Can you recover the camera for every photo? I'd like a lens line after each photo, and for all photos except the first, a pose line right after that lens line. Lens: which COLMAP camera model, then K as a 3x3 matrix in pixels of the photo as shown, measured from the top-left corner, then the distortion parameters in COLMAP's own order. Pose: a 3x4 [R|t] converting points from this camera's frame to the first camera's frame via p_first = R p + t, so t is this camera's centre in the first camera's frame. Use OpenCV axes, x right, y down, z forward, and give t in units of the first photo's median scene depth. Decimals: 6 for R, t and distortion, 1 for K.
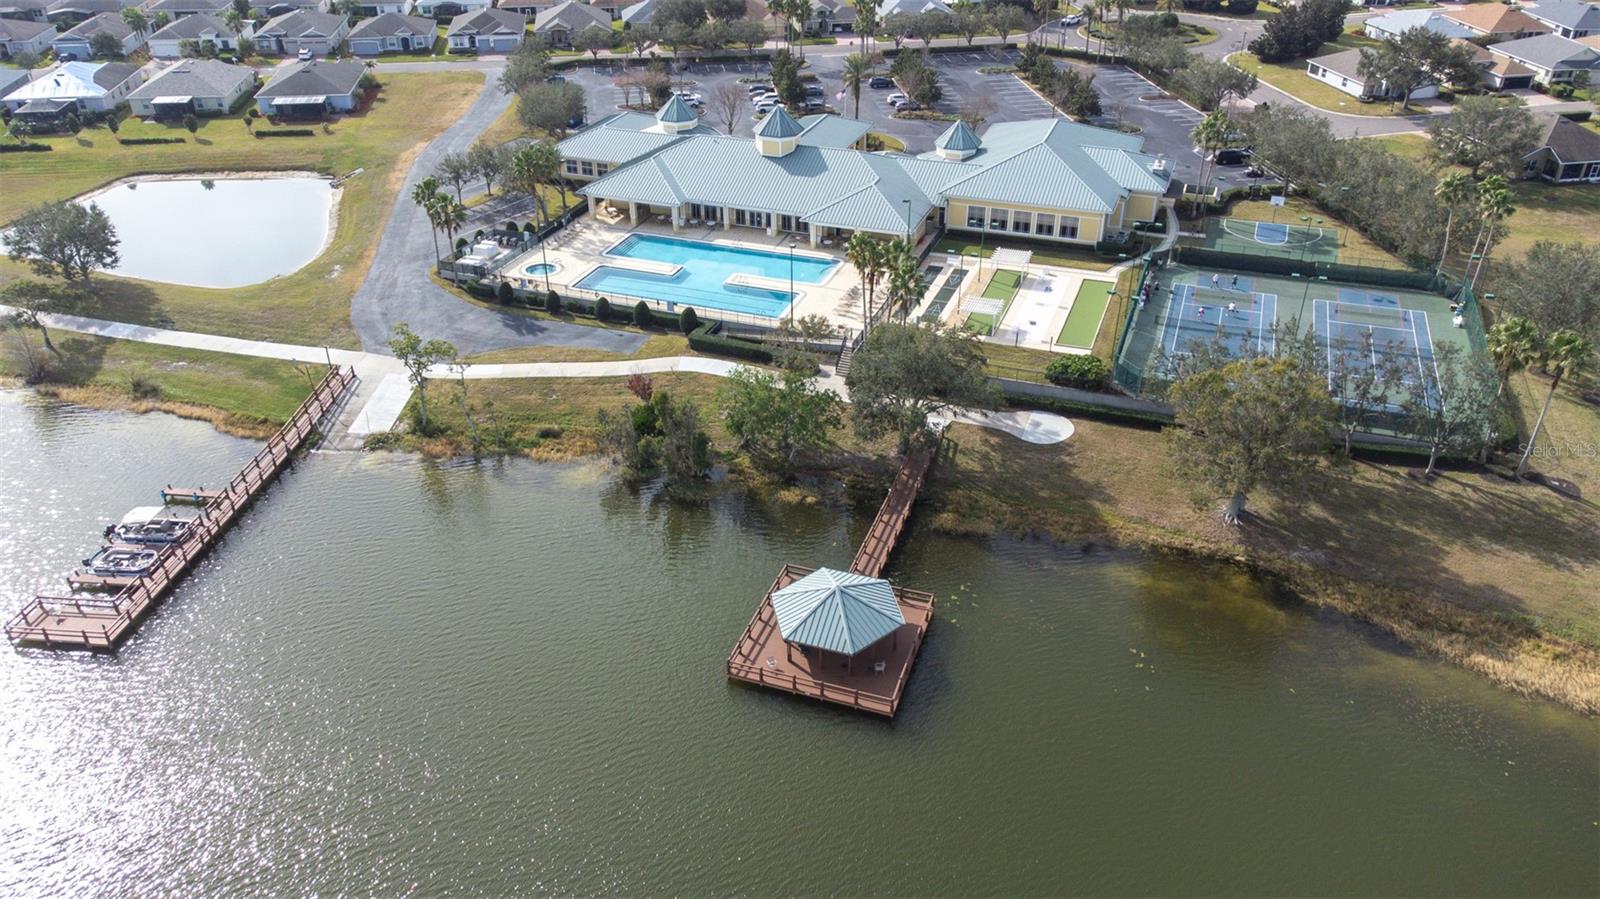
lens RADIAL K [[1180.1, 0, 800.0], [0, 1180.1, 449.5], [0, 0, 1]] dist [0.026256, 0.001662]
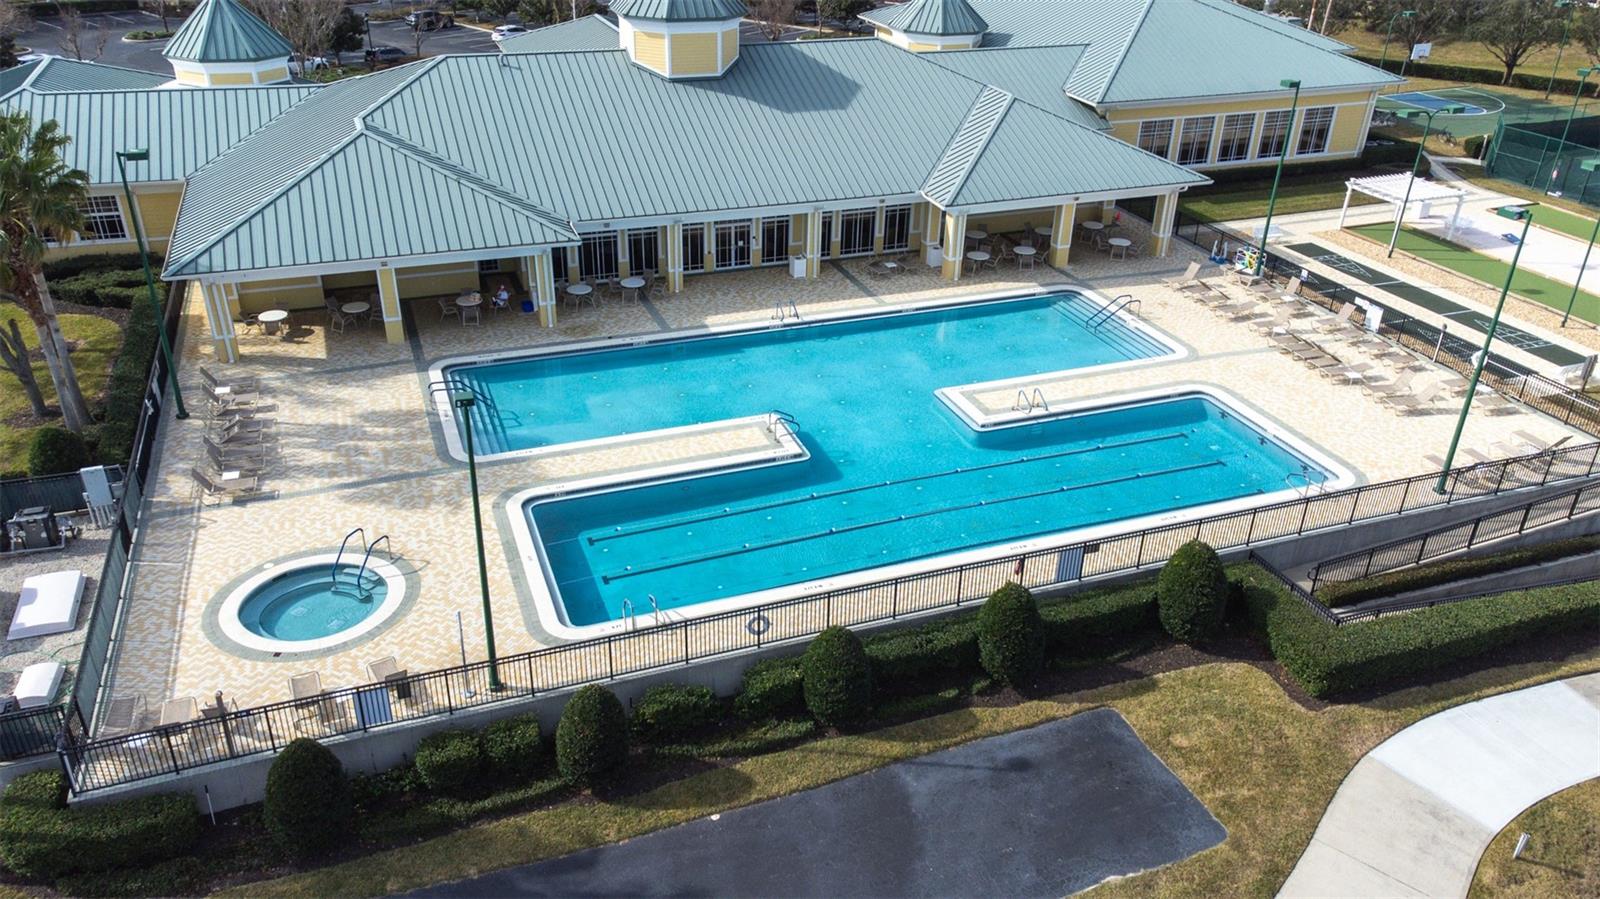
lens RADIAL K [[1180.0, 0, 800.0], [0, 1180.0, 449.5], [0, 0, 1]] dist [0.004399, 0.000624]
pose [[0.760474, -0.289604, 0.581213, -0.255117], [0.313702, 0.947517, 0.061669, -0.155200], [-0.568569, 0.135430, 0.811411, 0.718896]]
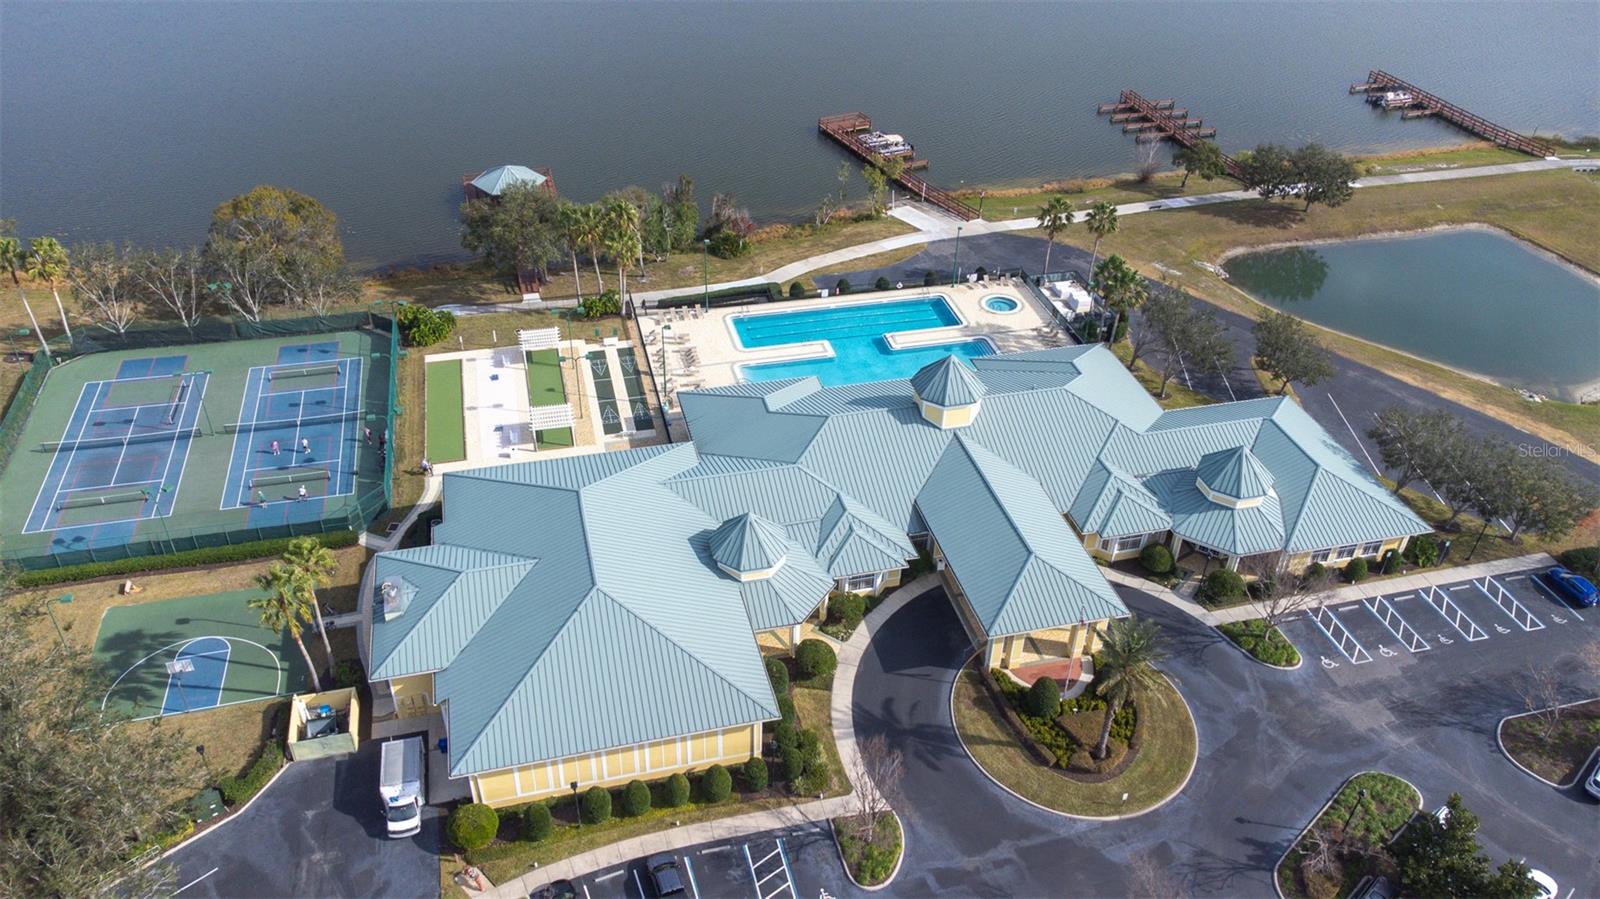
lens RADIAL K [[1180.0, 0, 800.0], [0, 1180.0, 449.5], [0, 0, 1]] dist [0.004399, 0.000624]
pose [[-0.825448, 0.314472, -0.468767, 0.392666], [-0.299353, 0.460177, 0.835838, -0.817440], [0.478564, 0.830267, -0.285714, 1.226656]]
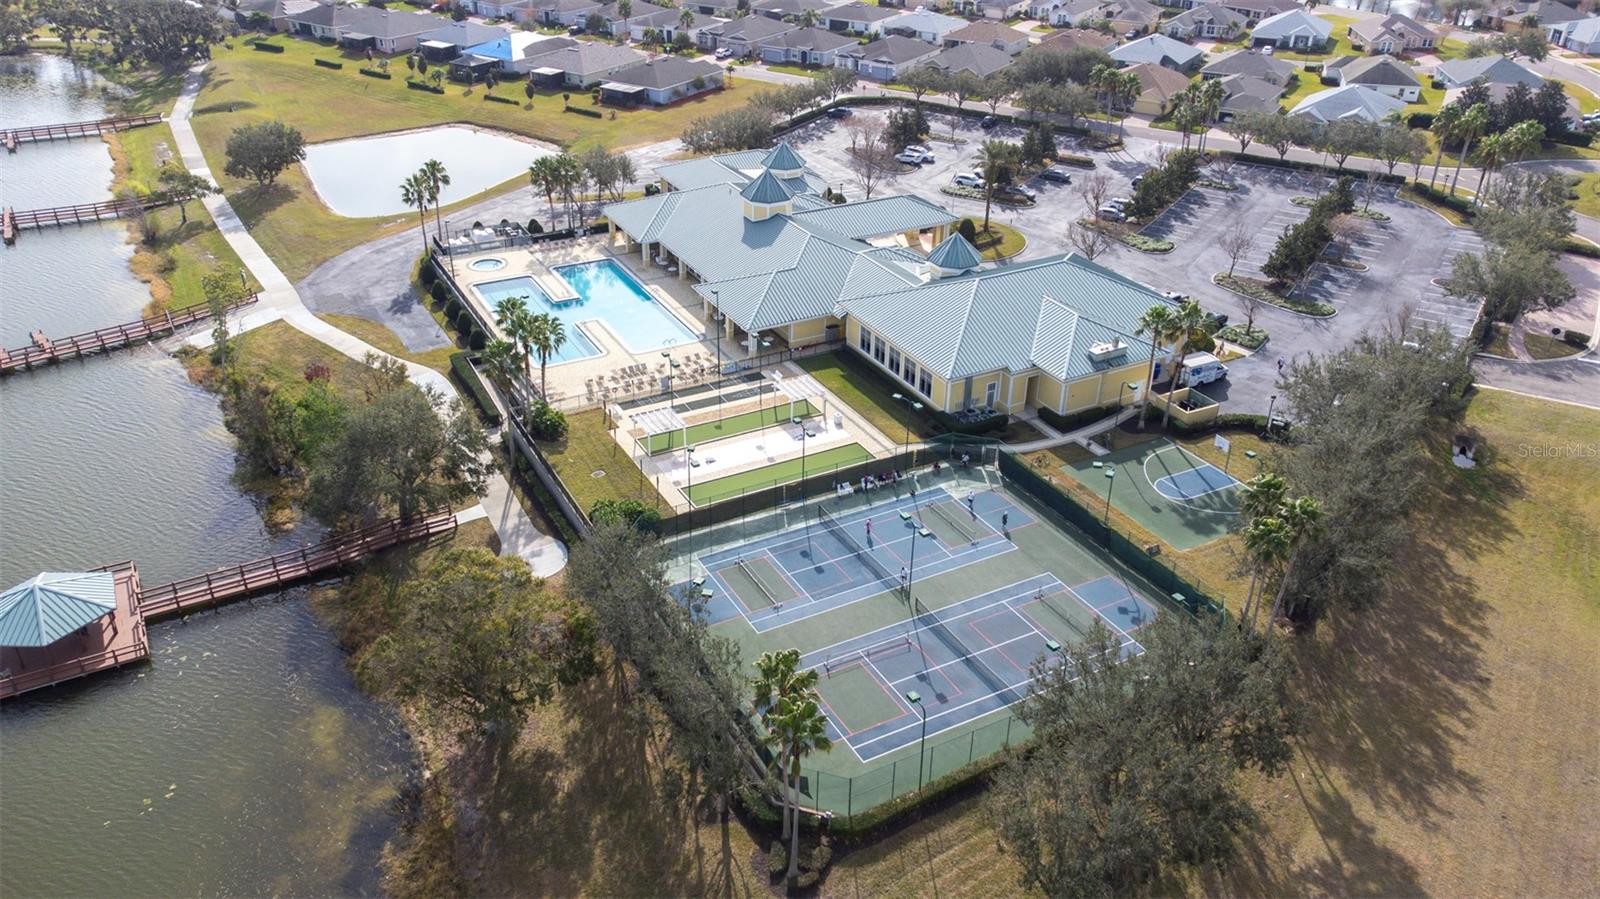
lens RADIAL K [[1180.0, 0, 800.0], [0, 1180.0, 449.5], [0, 0, 1]] dist [0.004399, 0.000624]
pose [[0.750467, 0.340753, -0.566292, 0.619308], [-0.349033, 0.931948, 0.098229, -0.189149], [0.561226, 0.123936, 0.818330, 0.286147]]
